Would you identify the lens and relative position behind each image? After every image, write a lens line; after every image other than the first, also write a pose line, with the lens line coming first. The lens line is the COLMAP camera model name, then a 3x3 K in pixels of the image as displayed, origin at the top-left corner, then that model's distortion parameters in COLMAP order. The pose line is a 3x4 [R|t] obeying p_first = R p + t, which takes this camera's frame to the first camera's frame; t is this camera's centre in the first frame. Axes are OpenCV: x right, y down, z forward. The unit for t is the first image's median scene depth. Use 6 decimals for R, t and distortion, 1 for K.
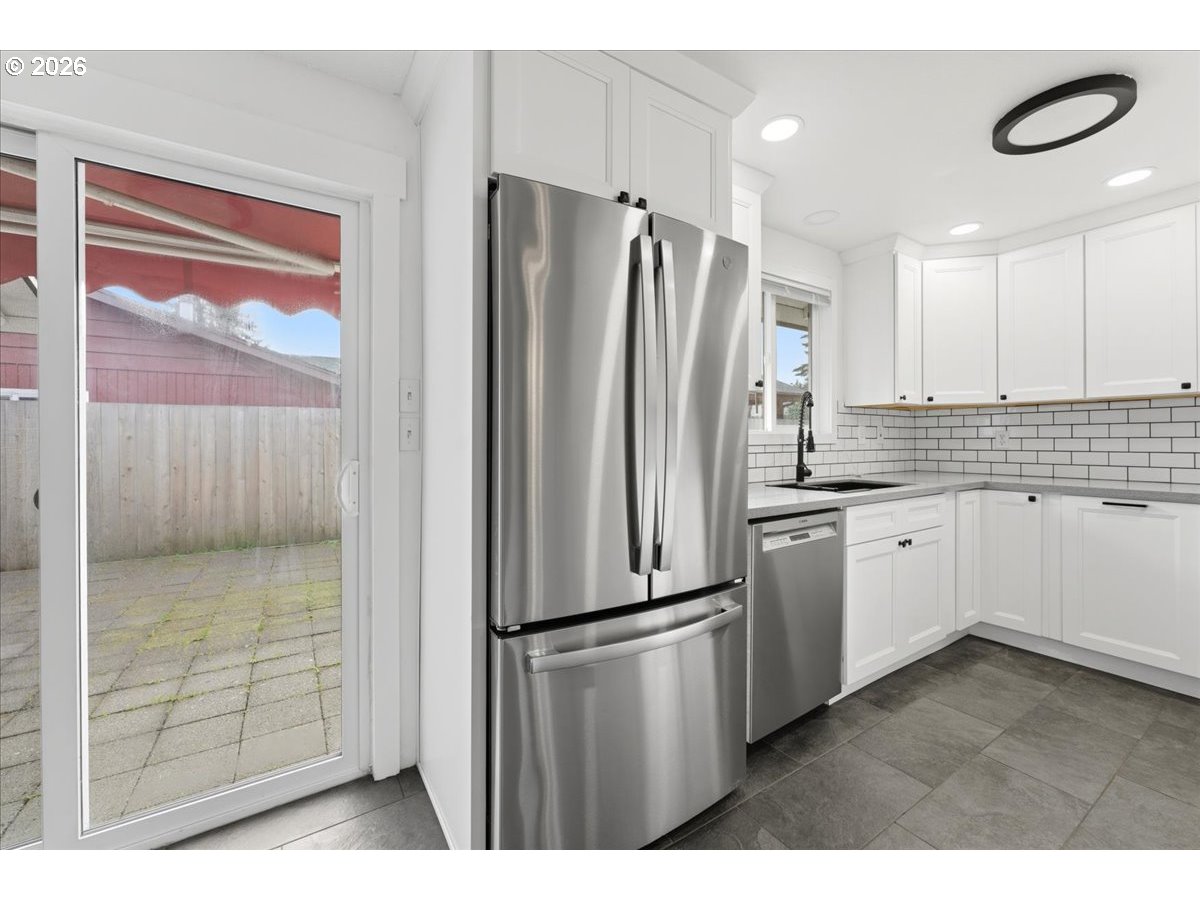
lens RADIAL K [[470.8, 0, 612.2], [0, 470.8, 436.9], [0, 0, 1]] dist [0.000612, 0.000301]
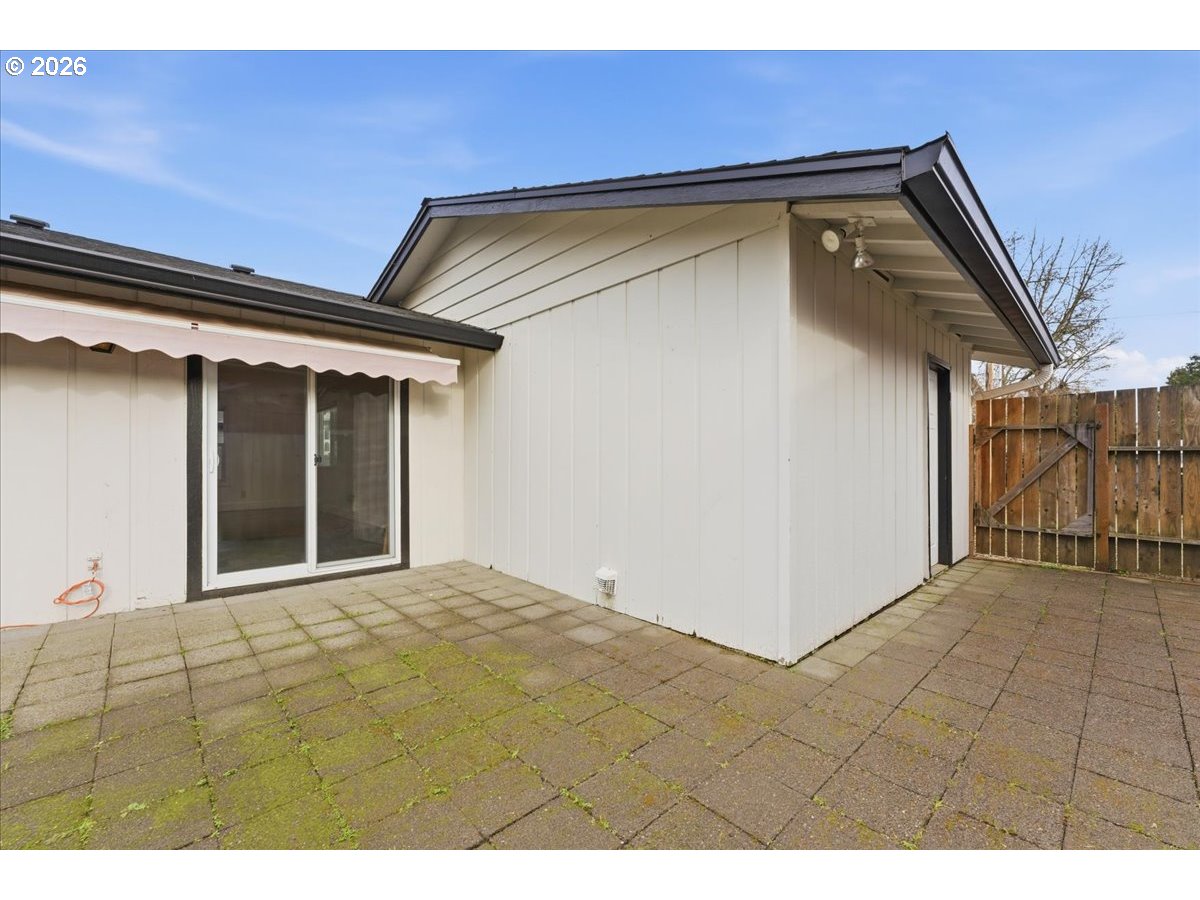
lens RADIAL K [[491.6, 0, 600.0], [0, 491.6, 450.0], [0, 0, 1]] dist [-0.001739, 0.000044]
pose [[-0.987615, -0.001318, -0.156890, -1.260316], [0.001074, 0.999884, -0.015161, 0.082195], [0.156892, -0.015142, -0.987500, 2.252006]]
